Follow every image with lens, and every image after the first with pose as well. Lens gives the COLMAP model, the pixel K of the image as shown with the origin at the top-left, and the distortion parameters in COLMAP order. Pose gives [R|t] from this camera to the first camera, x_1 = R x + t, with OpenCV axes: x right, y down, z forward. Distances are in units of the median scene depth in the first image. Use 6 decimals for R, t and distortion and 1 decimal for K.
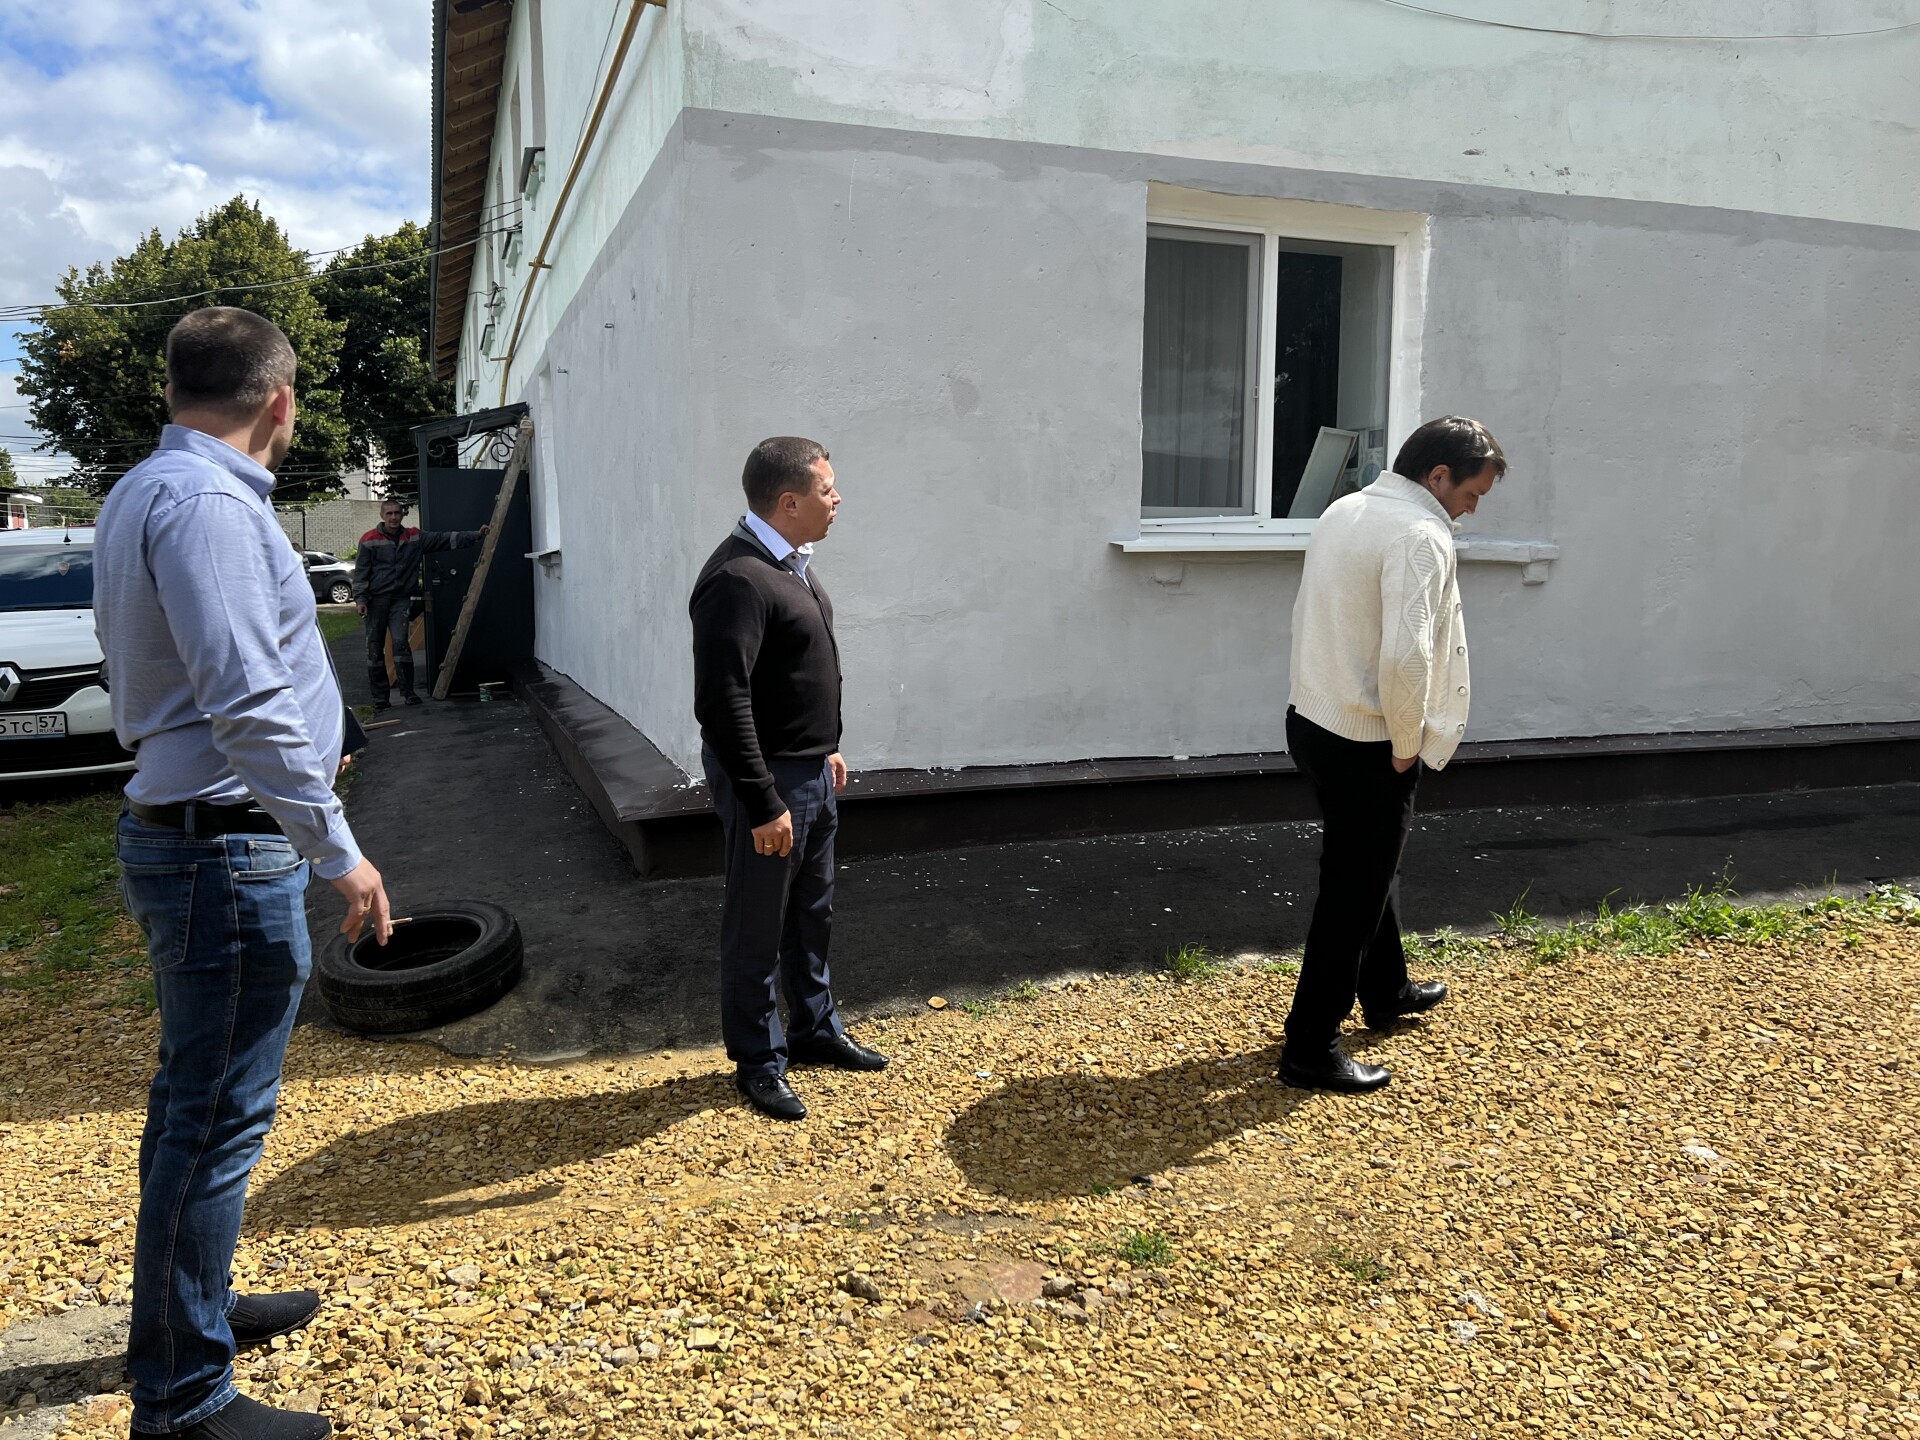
lens RADIAL K [[1467.8, 0, 946.3], [0, 1467.8, 722.9], [0, 0, 1]] dist [0.053444, -0.065009]
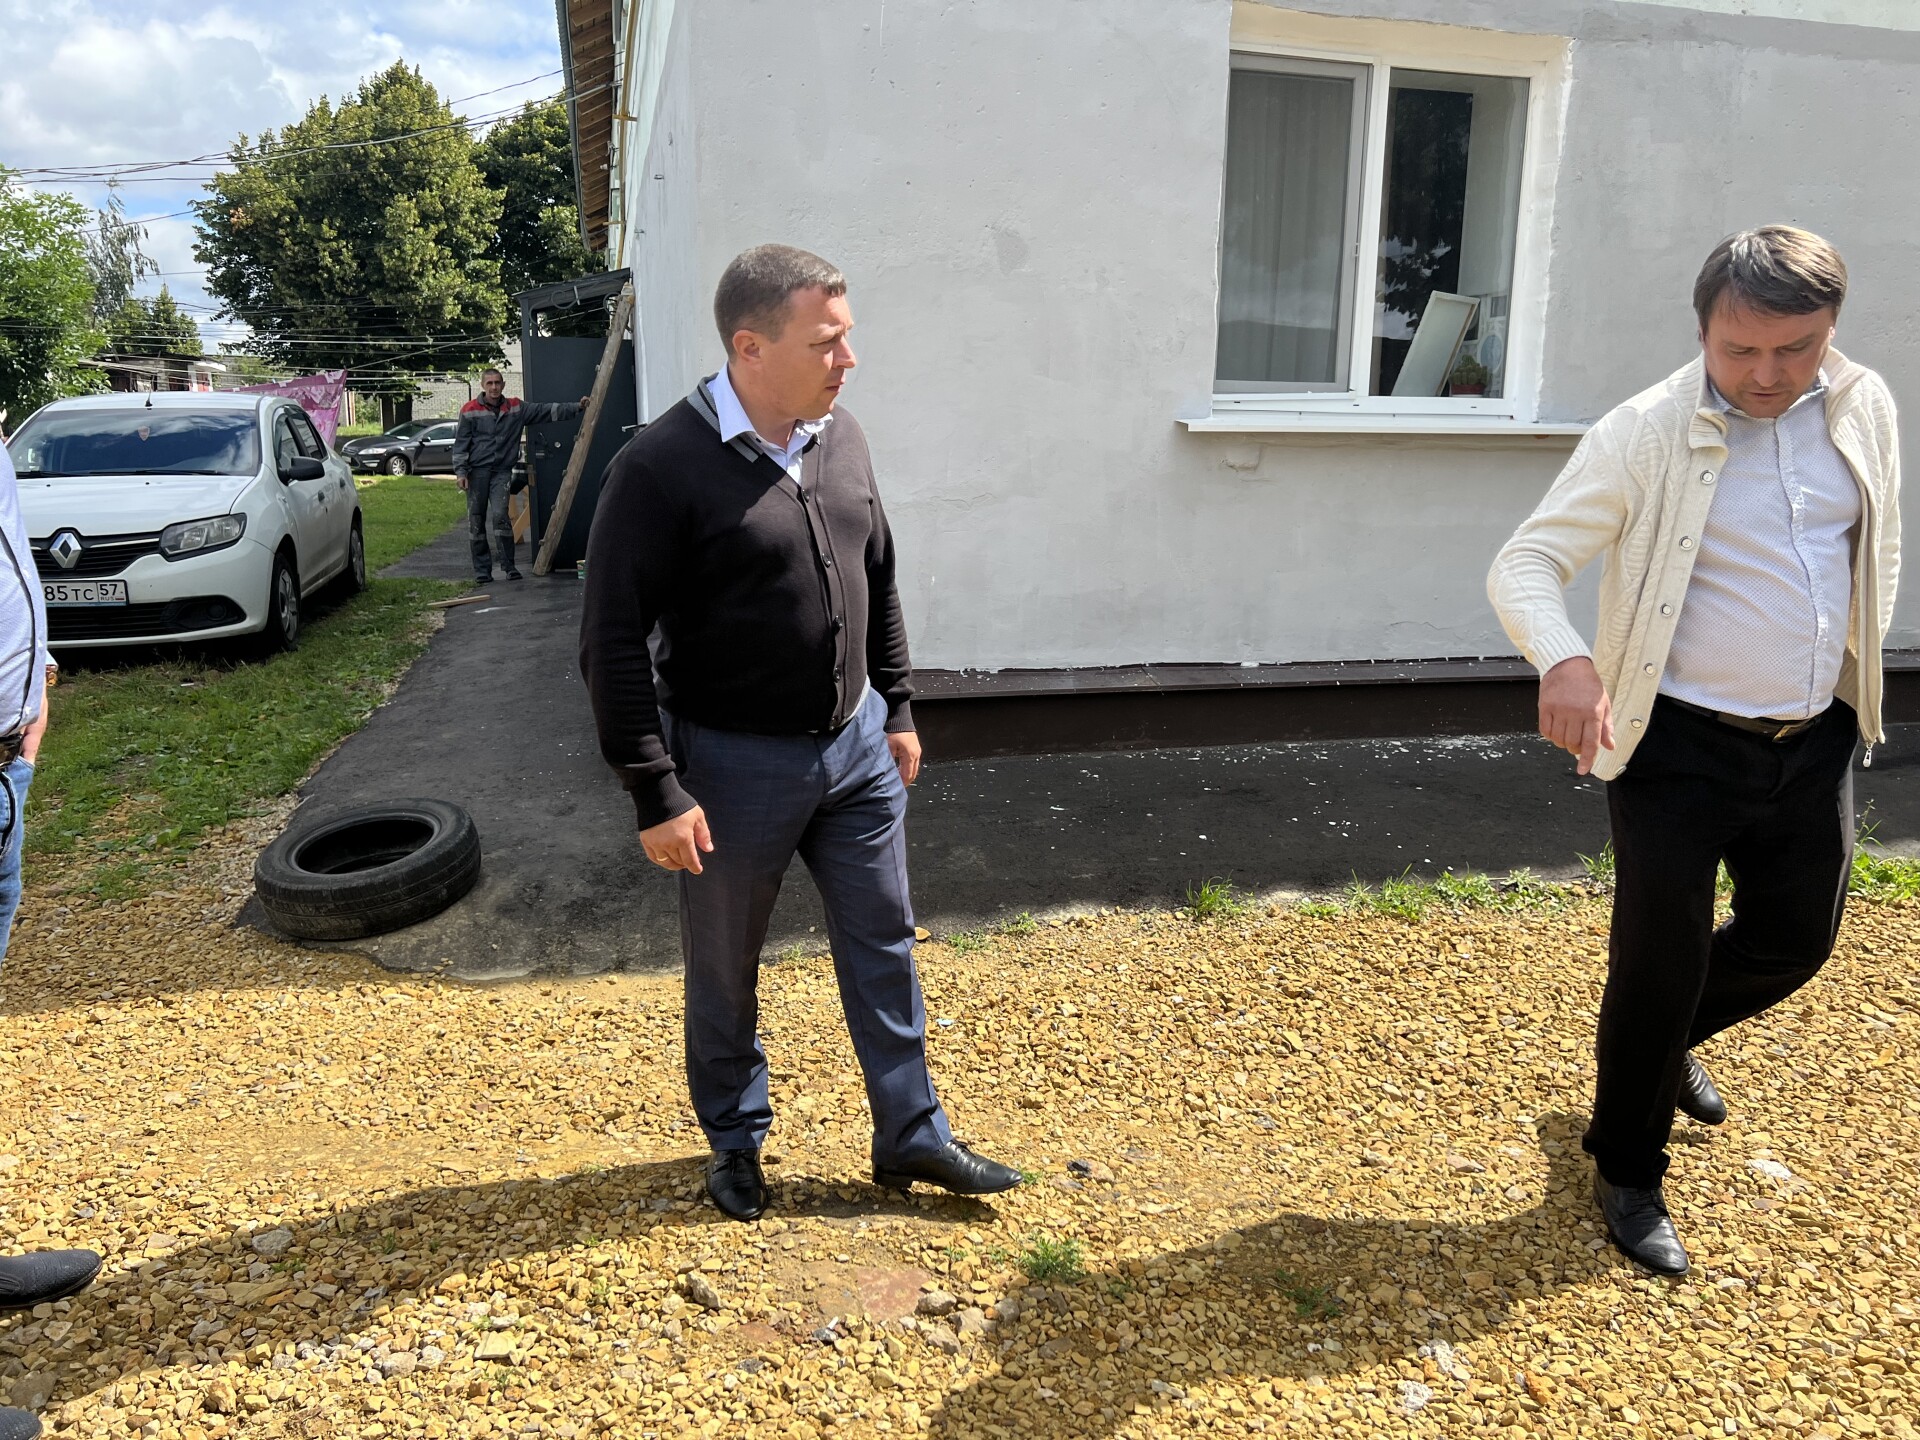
lens RADIAL K [[1474.3, 0, 960.0], [0, 1474.3, 720.0], [0, 0, 1]] dist [0.060475, -0.072652]
pose [[0.995032, 0.033847, -0.093626, 0.106633], [-0.026619, 0.996644, 0.077403, -0.012237], [0.095931, -0.074526, 0.992594, 0.121206]]
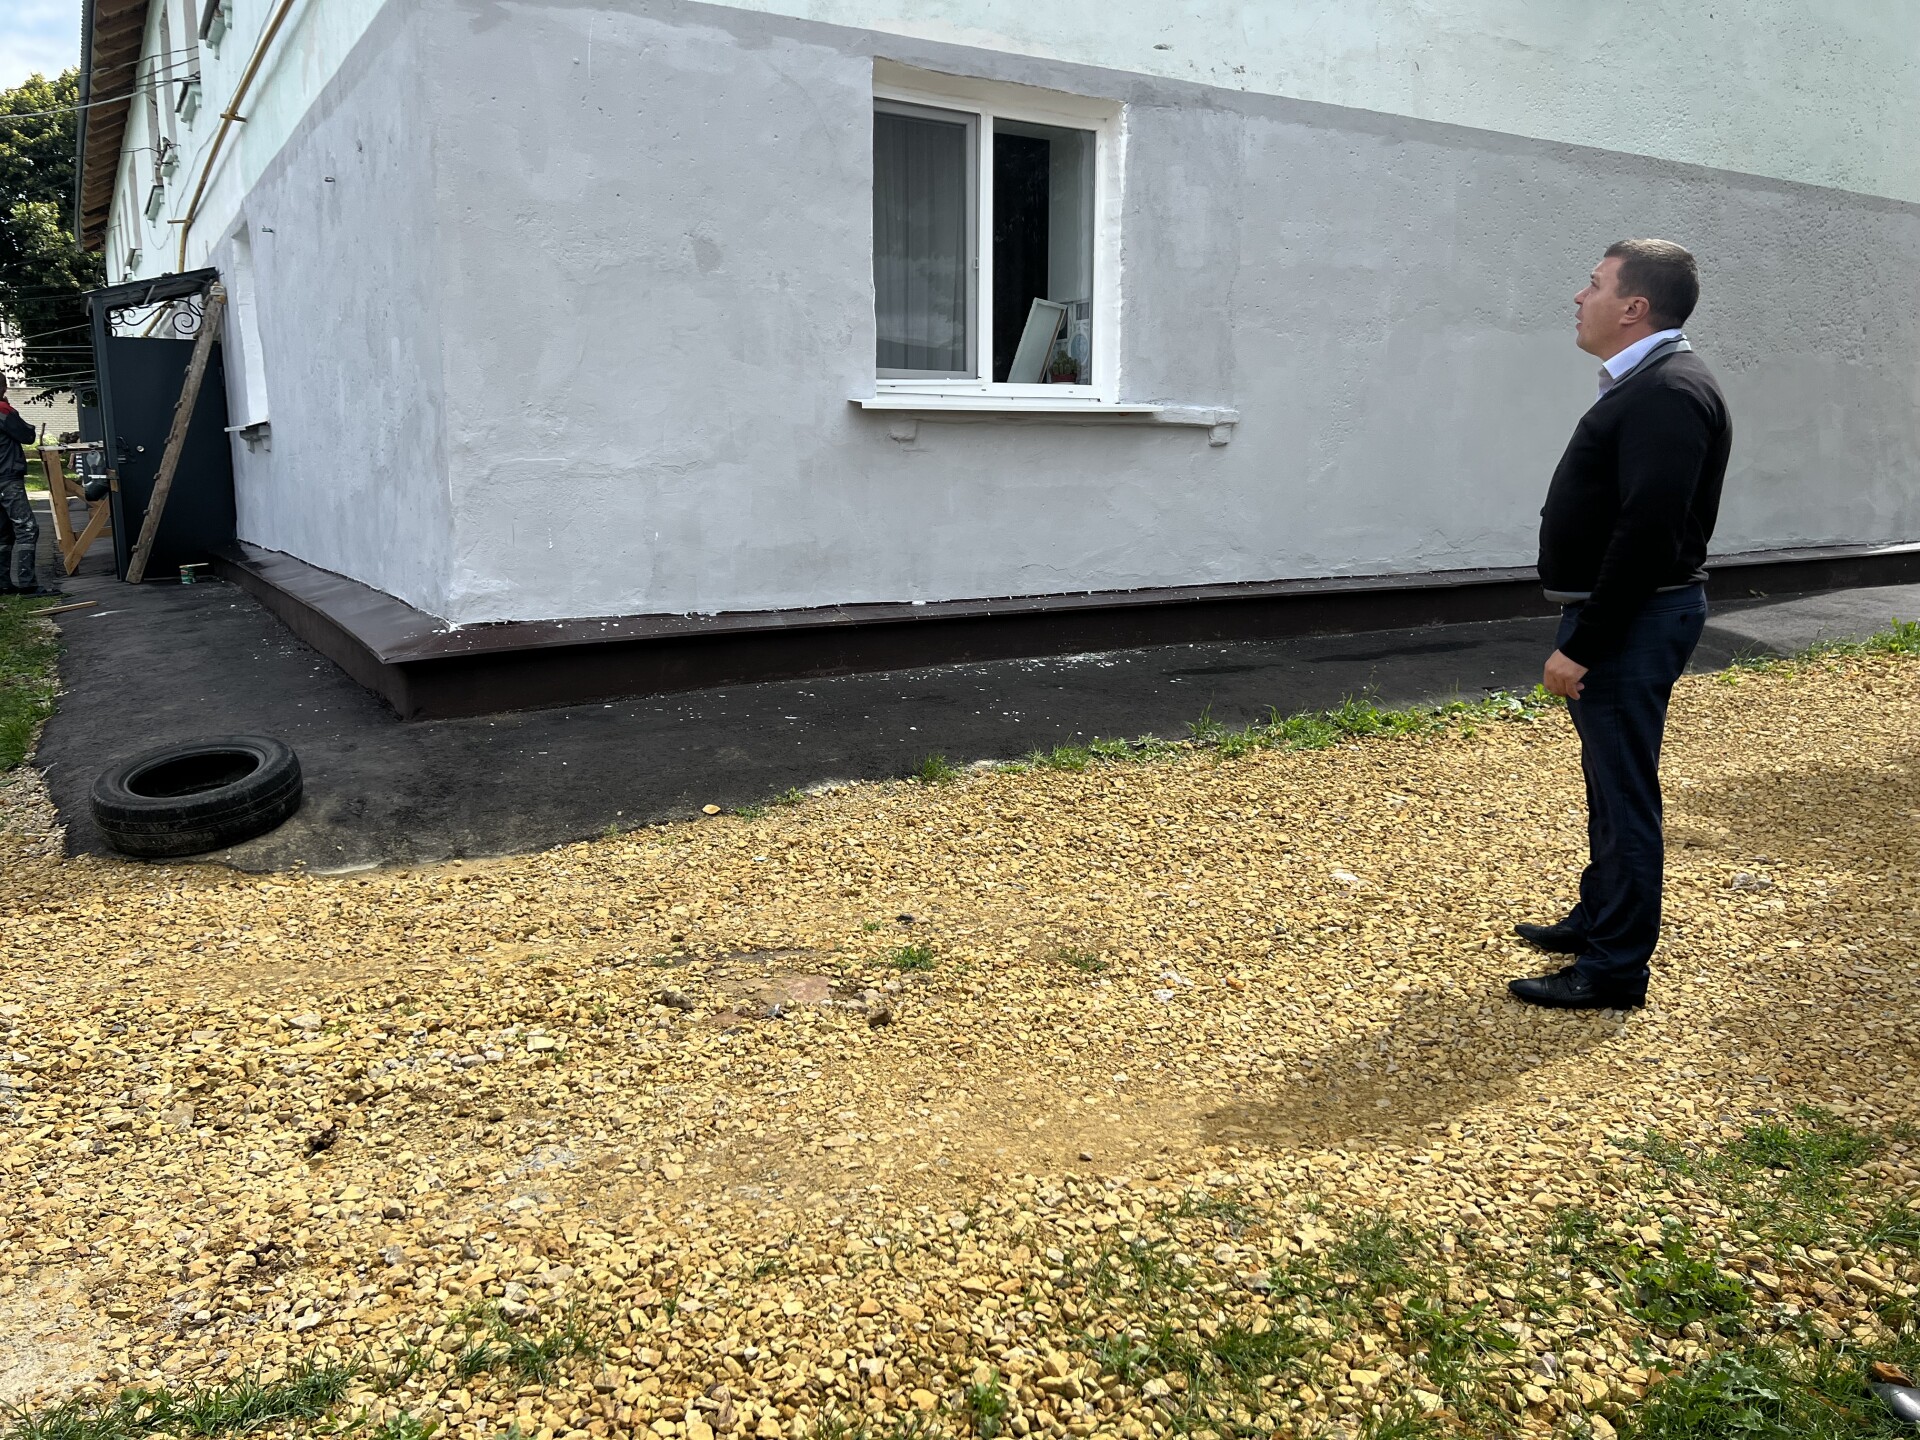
lens RADIAL K [[1455.8, 0, 958.7], [0, 1455.8, 703.2], [0, 0, 1]] dist [0.059264, -0.064254]
pose [[0.980378, -0.033373, 0.194280, -0.035774], [0.022243, 0.997999, 0.059191, 0.054777], [-0.195866, -0.053709, 0.979159, -0.110011]]
